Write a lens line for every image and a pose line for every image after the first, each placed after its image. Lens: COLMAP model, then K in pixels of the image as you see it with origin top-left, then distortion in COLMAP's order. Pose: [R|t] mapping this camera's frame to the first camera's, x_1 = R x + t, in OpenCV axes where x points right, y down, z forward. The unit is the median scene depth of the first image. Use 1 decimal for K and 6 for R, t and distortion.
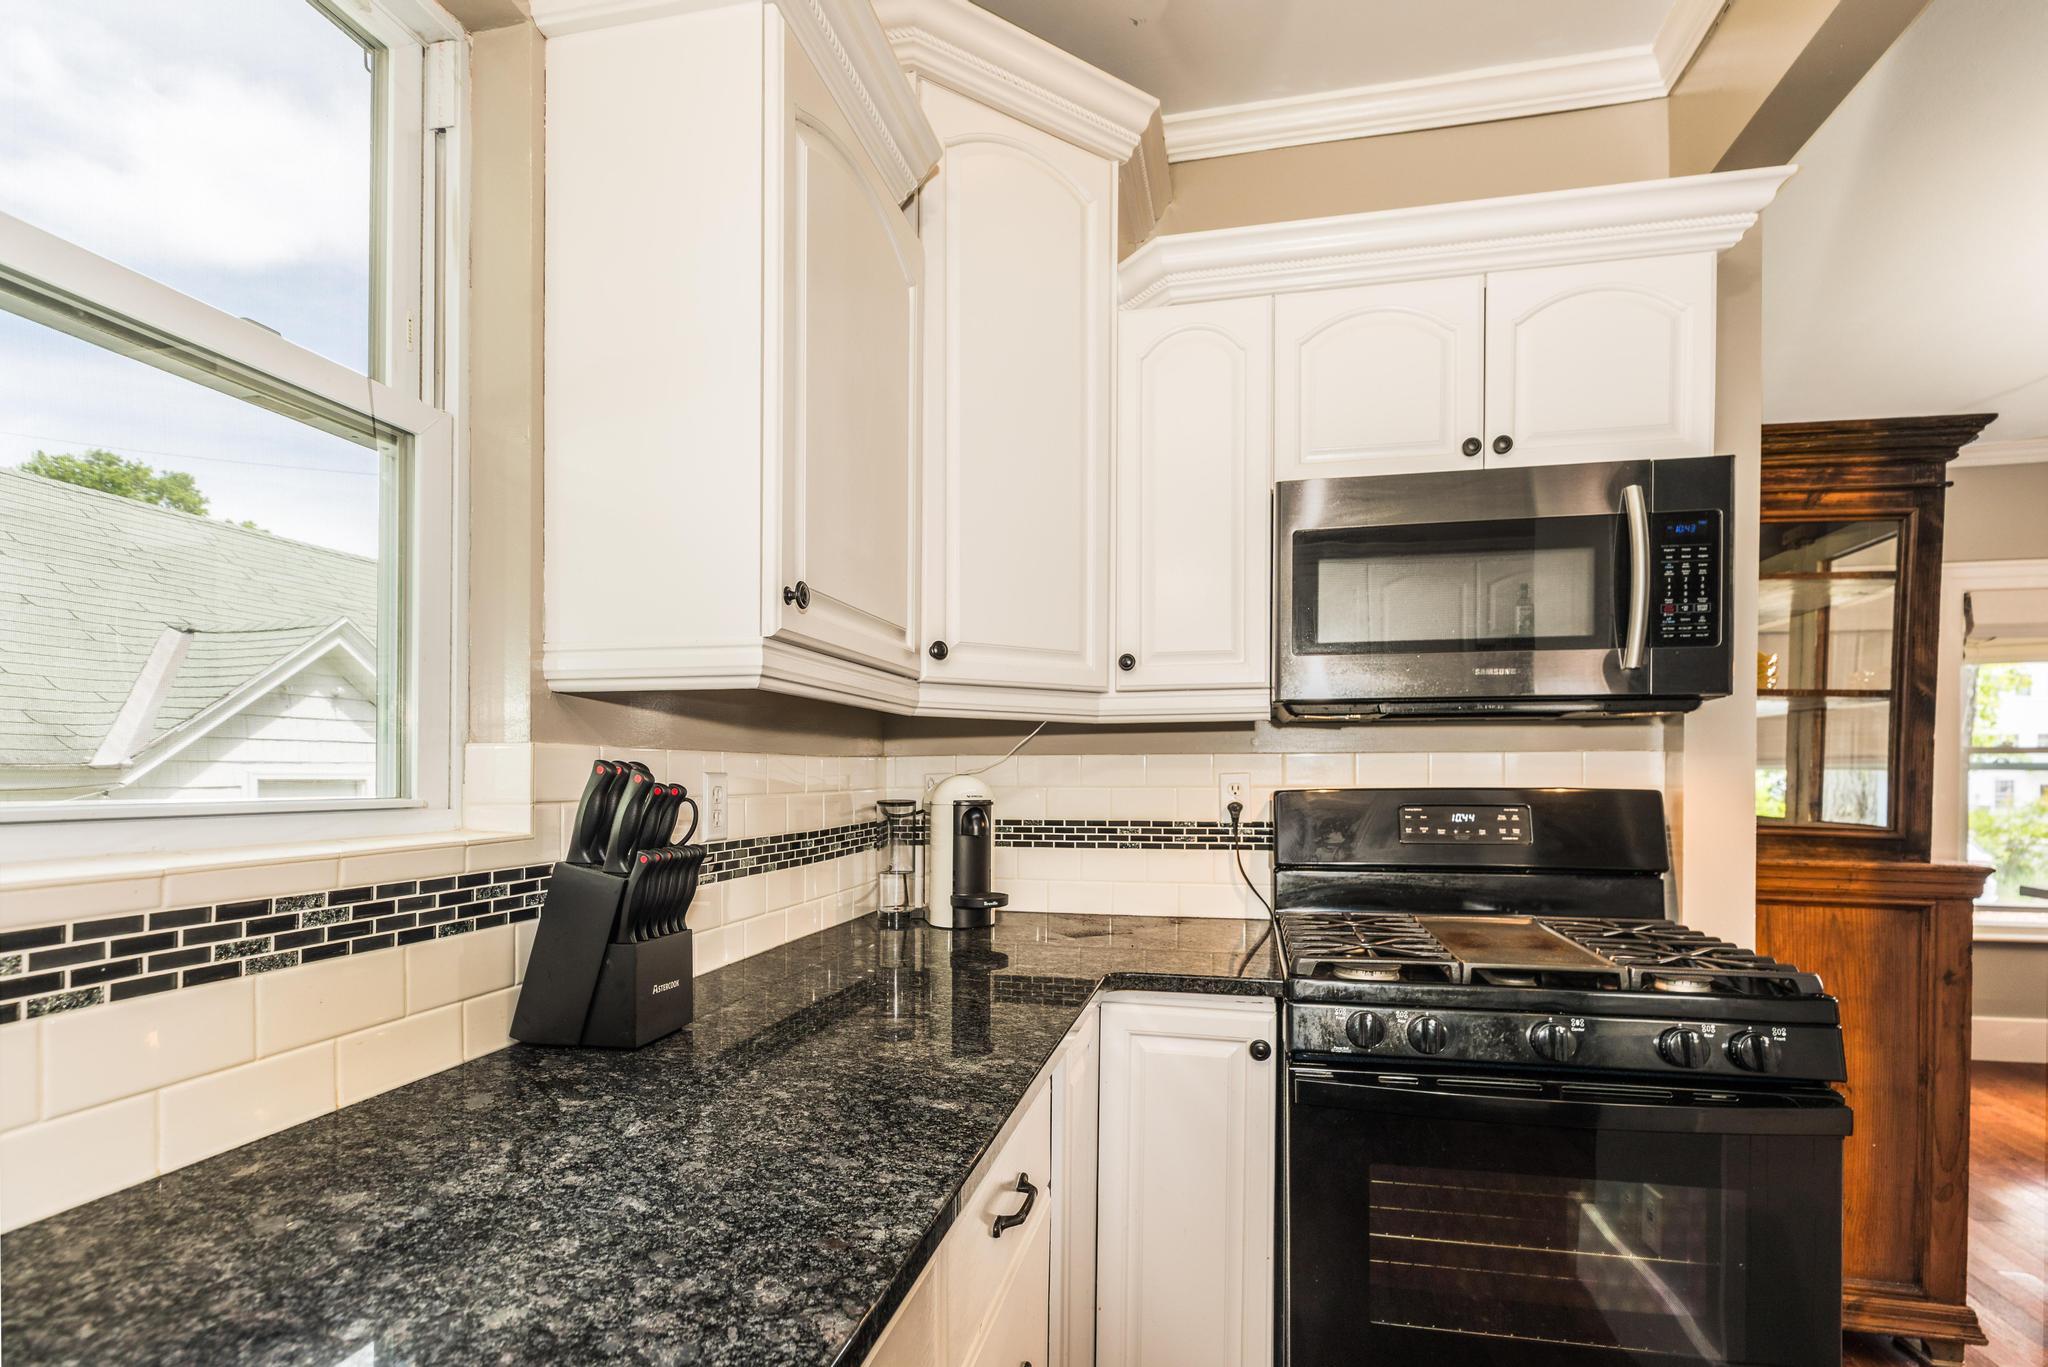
lens RADIAL K [[951.0, 0, 1027.7], [0, 951.0, 776.6], [0, 0, 1]] dist [-0.000283, 0.000789]
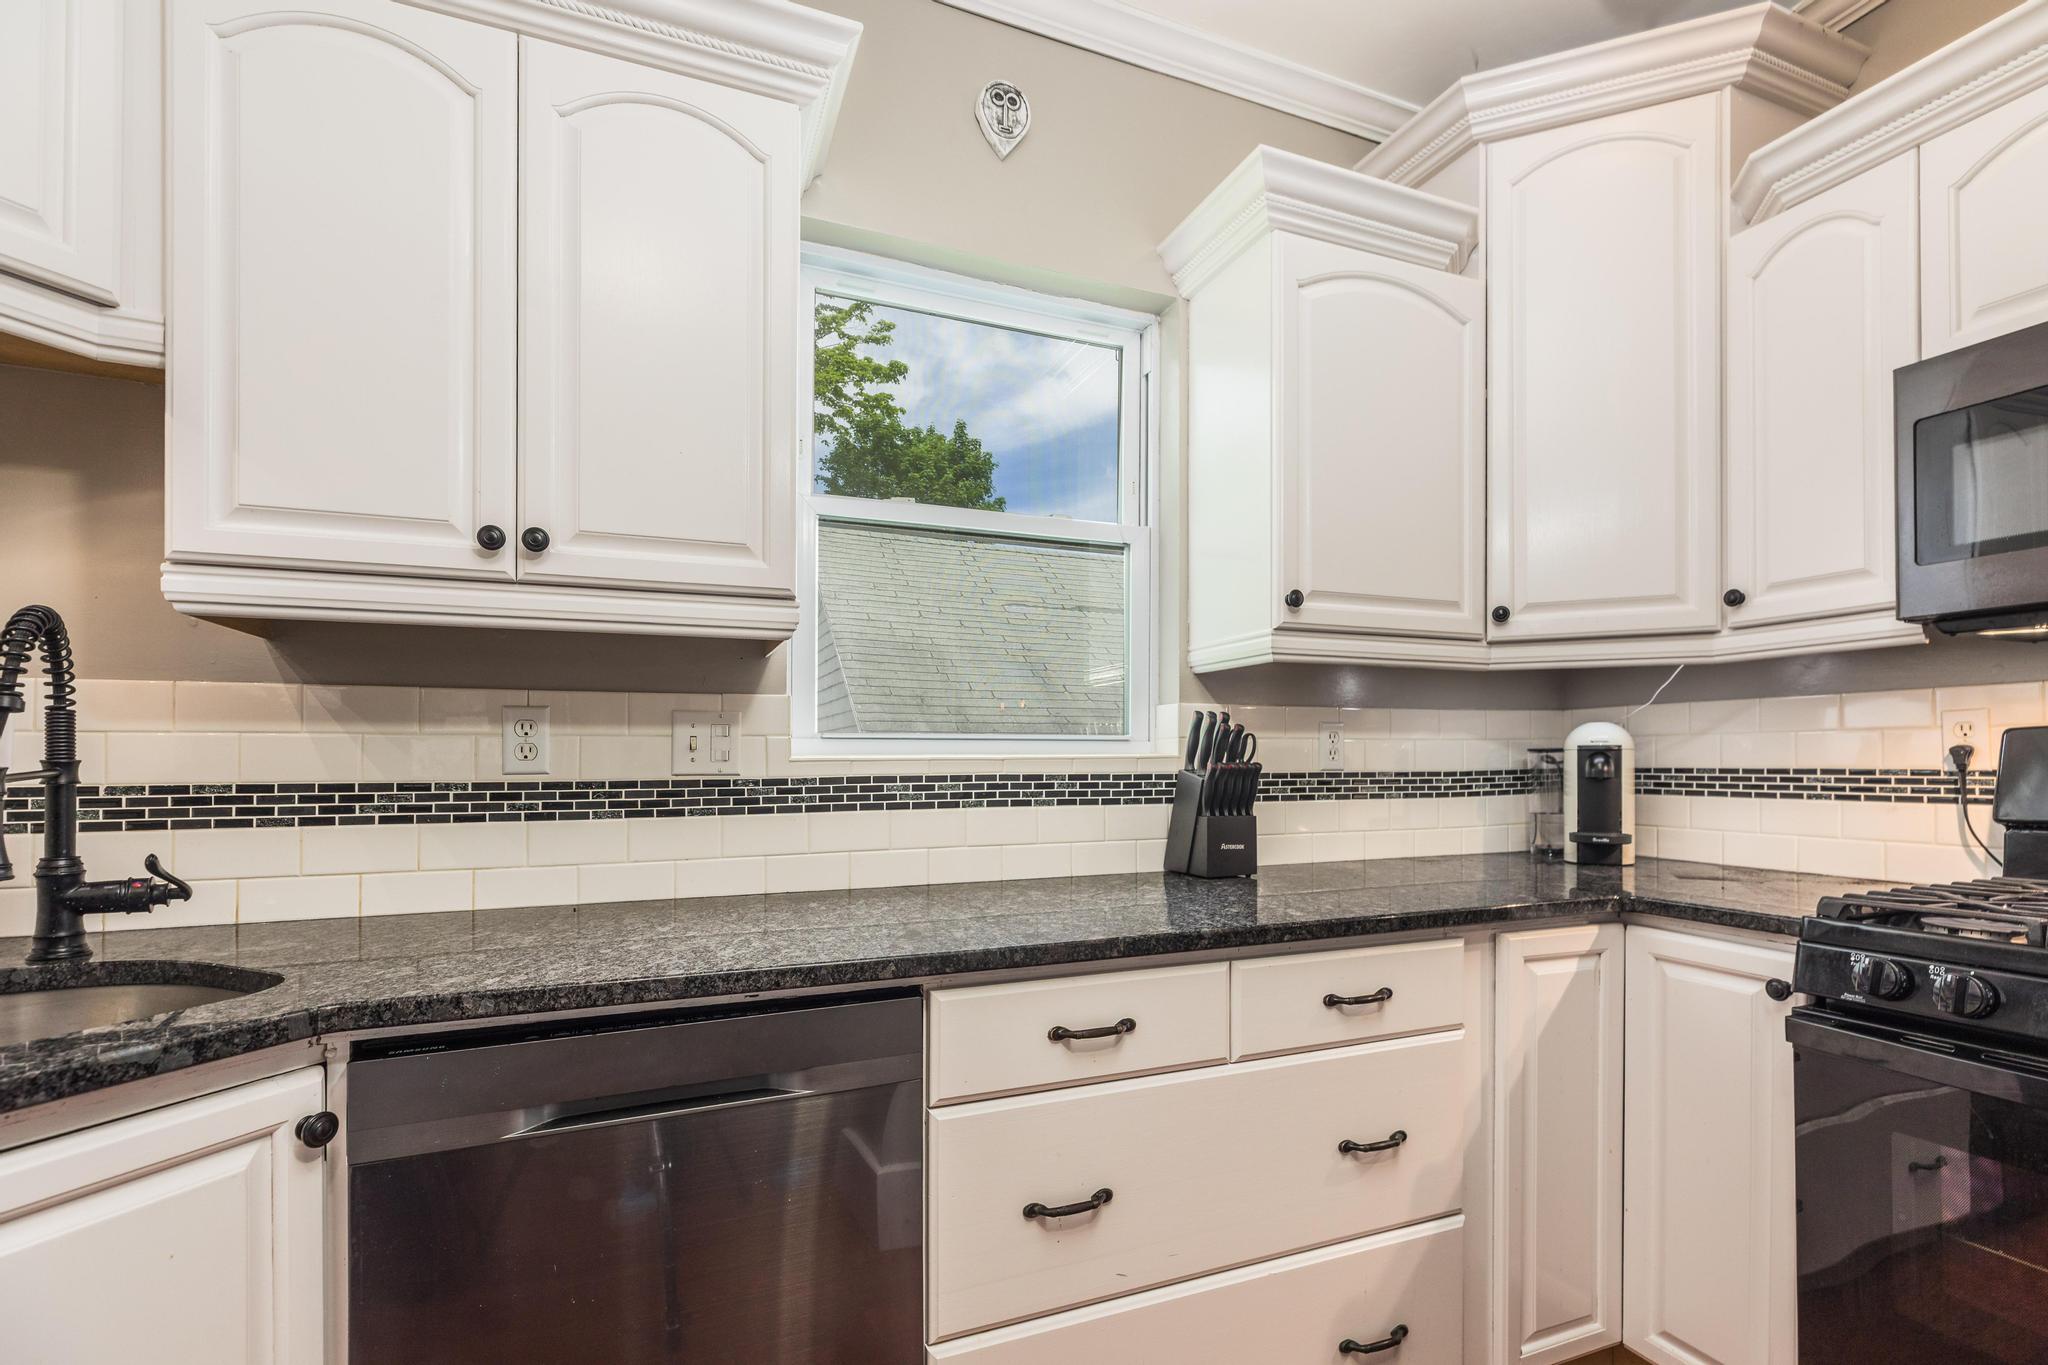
lens RADIAL K [[951.0, 0, 1032.8], [0, 951.0, 751.1], [0, 0, 1]] dist [-0.000283, 0.000789]
pose [[0.549103, -0.009980, -0.835695, 0.784360], [-0.001456, 0.999916, -0.012897, 0.074274], [0.835754, 0.008298, 0.549042, -0.191883]]
